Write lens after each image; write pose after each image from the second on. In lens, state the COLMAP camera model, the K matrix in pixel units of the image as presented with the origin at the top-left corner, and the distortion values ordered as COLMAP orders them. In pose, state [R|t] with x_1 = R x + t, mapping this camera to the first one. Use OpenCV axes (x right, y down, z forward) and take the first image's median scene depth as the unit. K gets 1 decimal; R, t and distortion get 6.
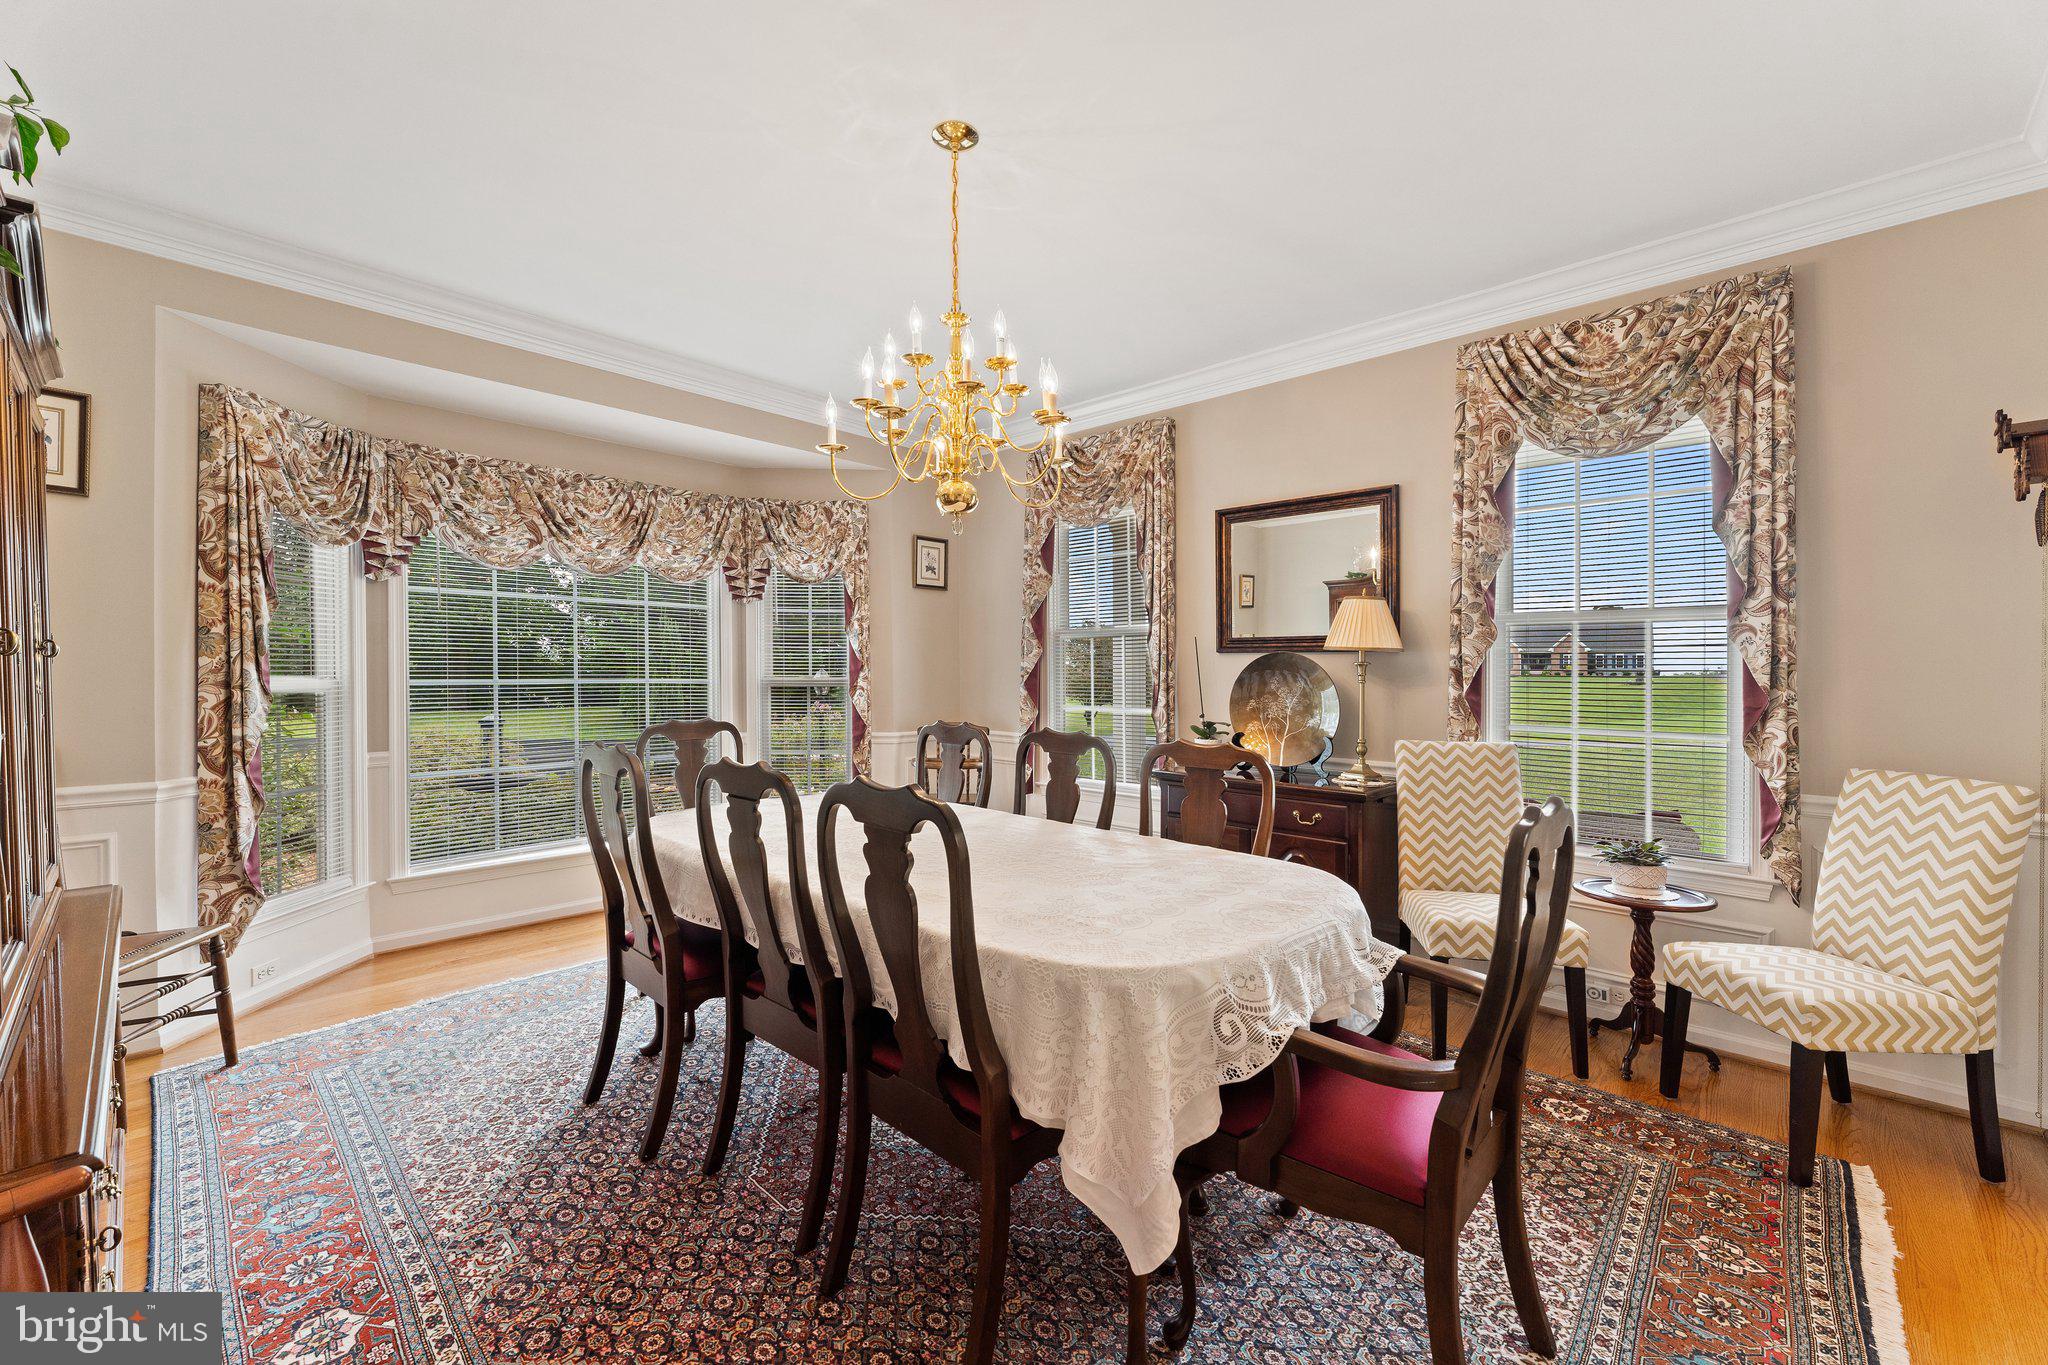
lens RADIAL K [[830.0, 0, 1033.7], [0, 830.0, 683.0], [0, 0, 1]] dist [-0.001089, -0.000396]
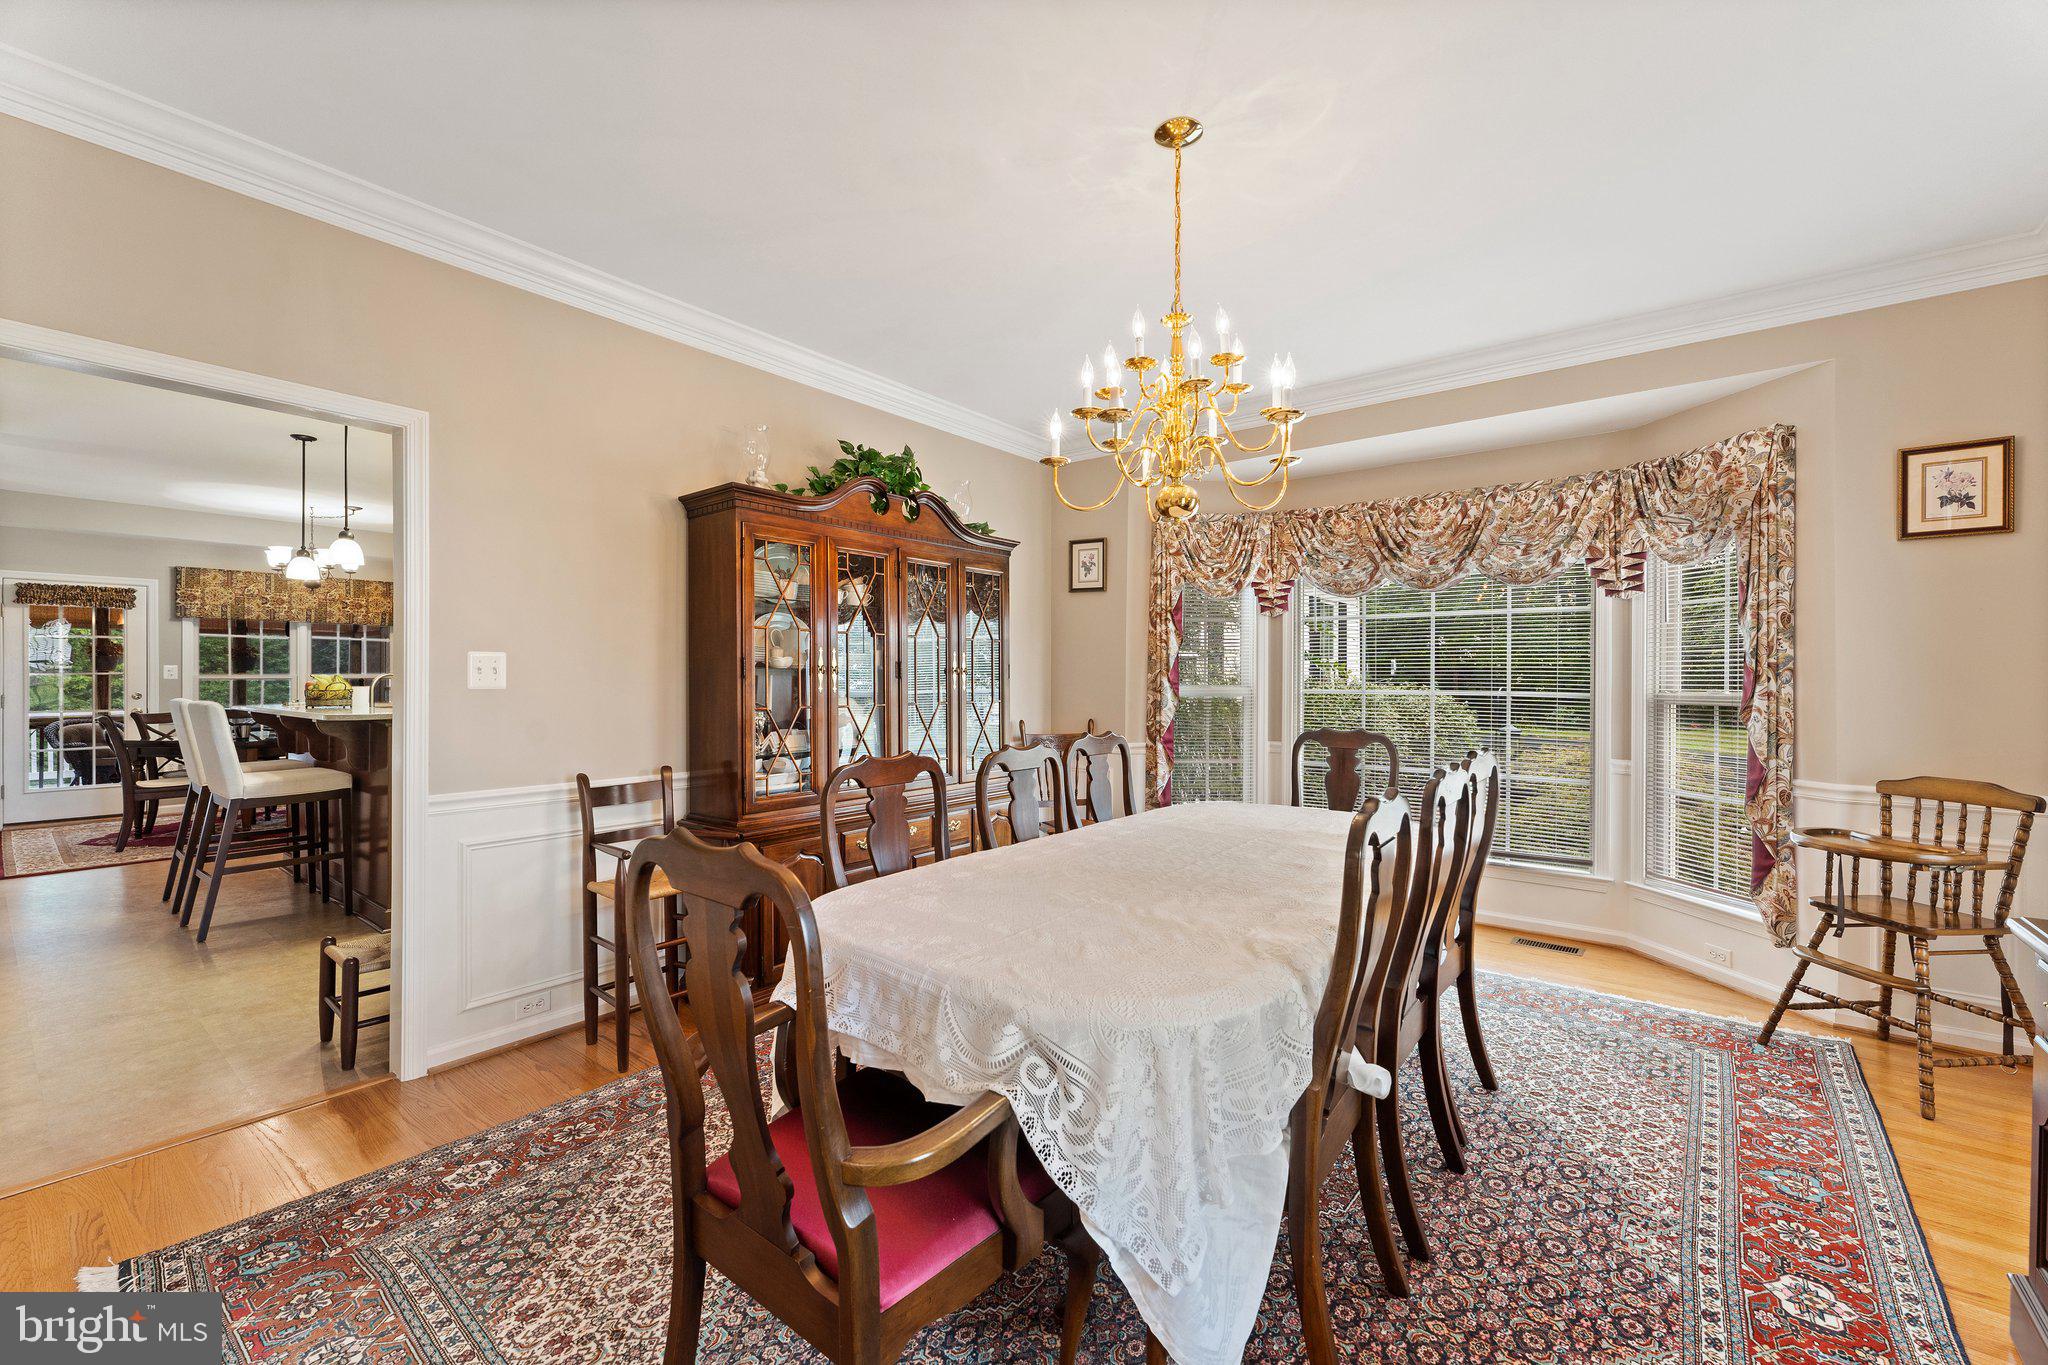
lens RADIAL K [[830.0, 0, 1035.8], [0, 830.0, 679.3], [0, 0, 1]] dist [-0.001089, -0.000396]
pose [[0.072113, -0.001521, -0.997395, 0.461373], [-0.017474, 0.999843, -0.002788, -0.007090], [0.997243, 0.017630, 0.072076, 0.427043]]
